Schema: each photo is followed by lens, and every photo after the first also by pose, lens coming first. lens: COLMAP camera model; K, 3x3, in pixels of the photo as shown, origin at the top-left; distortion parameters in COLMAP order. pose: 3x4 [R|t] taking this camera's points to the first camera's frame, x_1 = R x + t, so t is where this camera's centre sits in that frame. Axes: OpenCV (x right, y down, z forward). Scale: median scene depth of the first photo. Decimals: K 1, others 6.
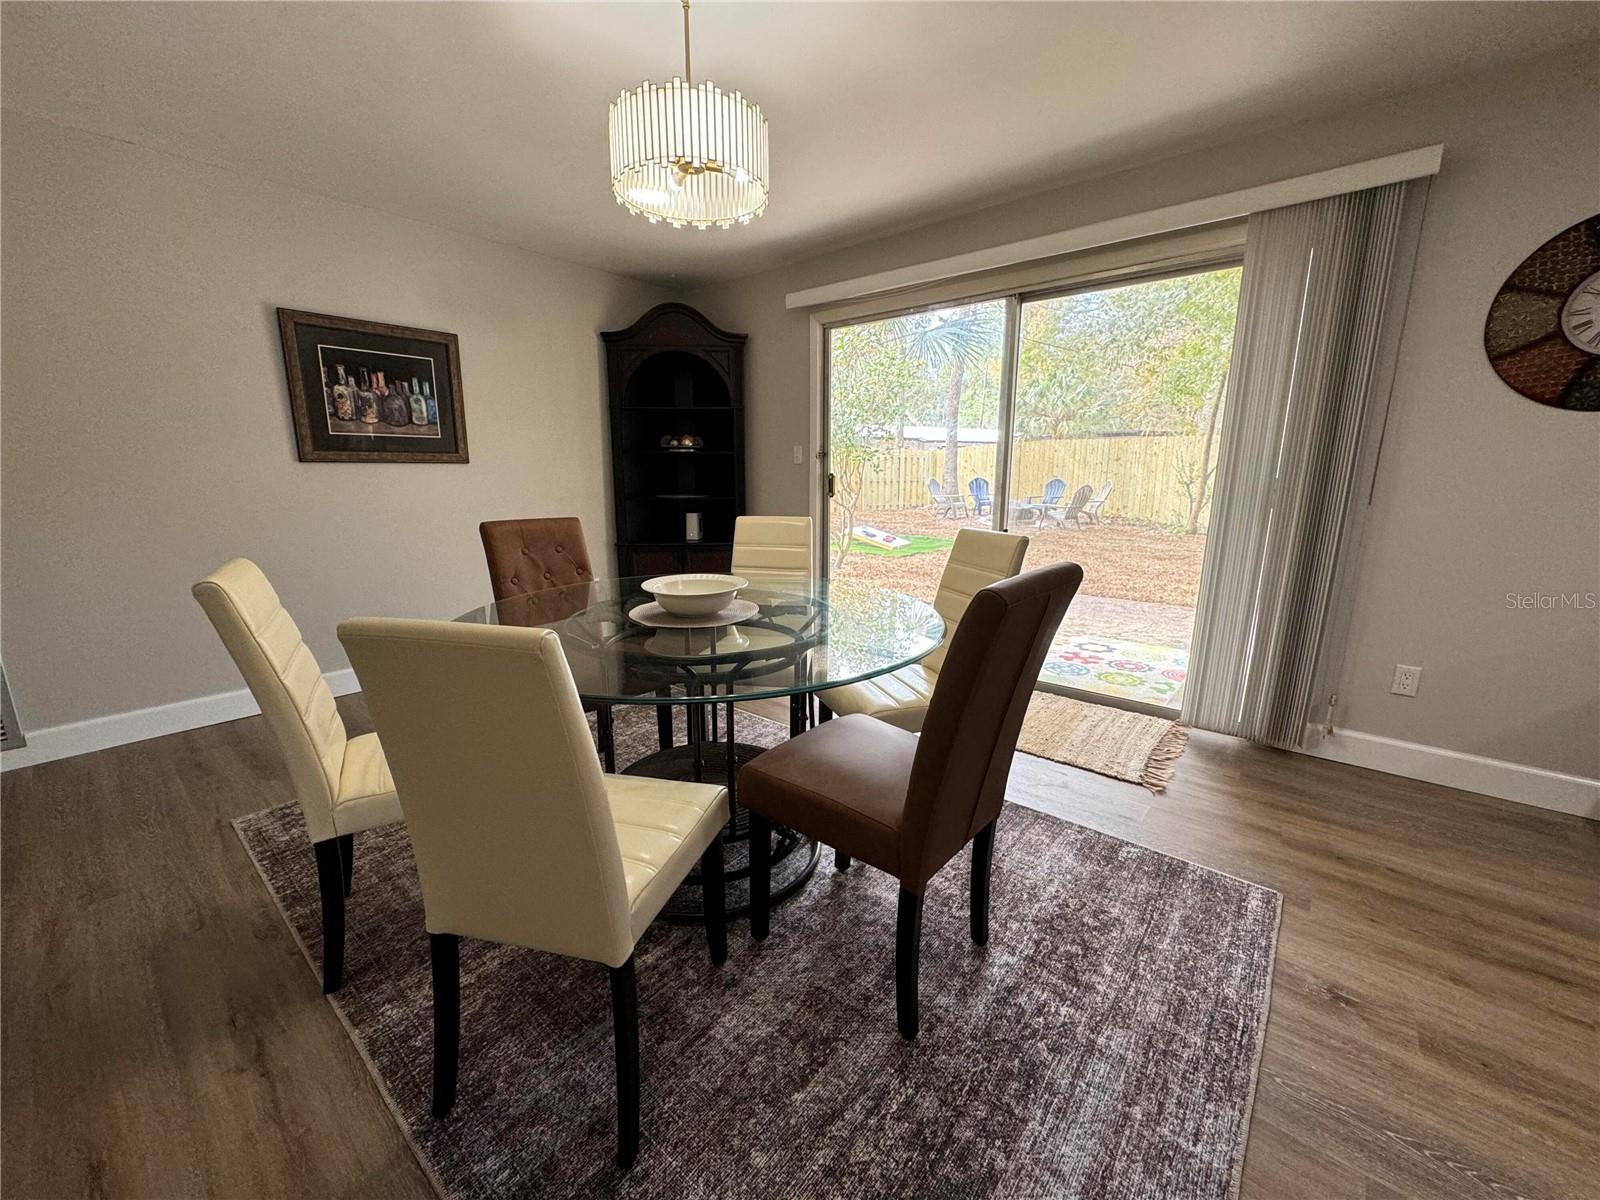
lens RADIAL K [[634.3, 0, 797.5], [0, 634.3, 597.9], [0, 0, 1]] dist [0.001238, -0.000335]
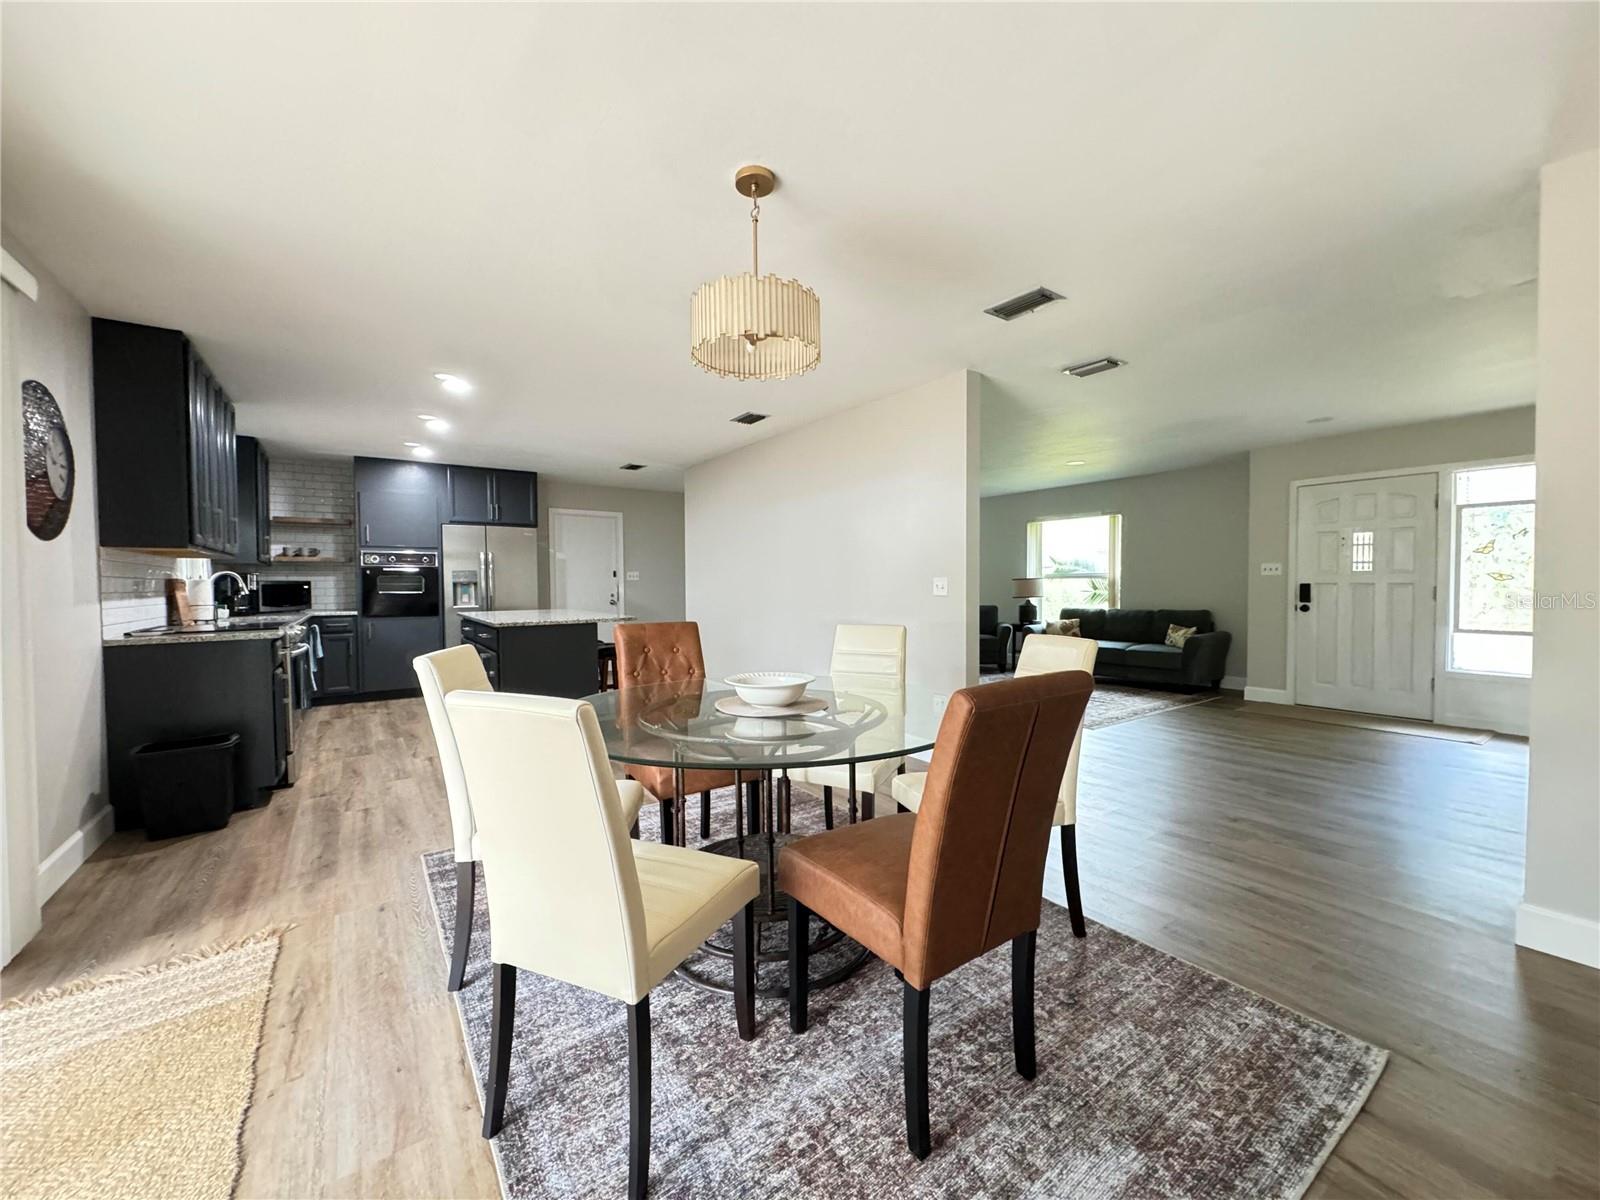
lens RADIAL K [[634.3, 0, 801.8], [0, 634.3, 598.2], [0, 0, 1]] dist [0.001238, -0.000335]
pose [[-0.969591, -0.001074, 0.244727, -0.354103], [0.055740, 0.972738, 0.225108, -0.303022], [-0.238297, 0.231903, -0.943099, 1.466651]]
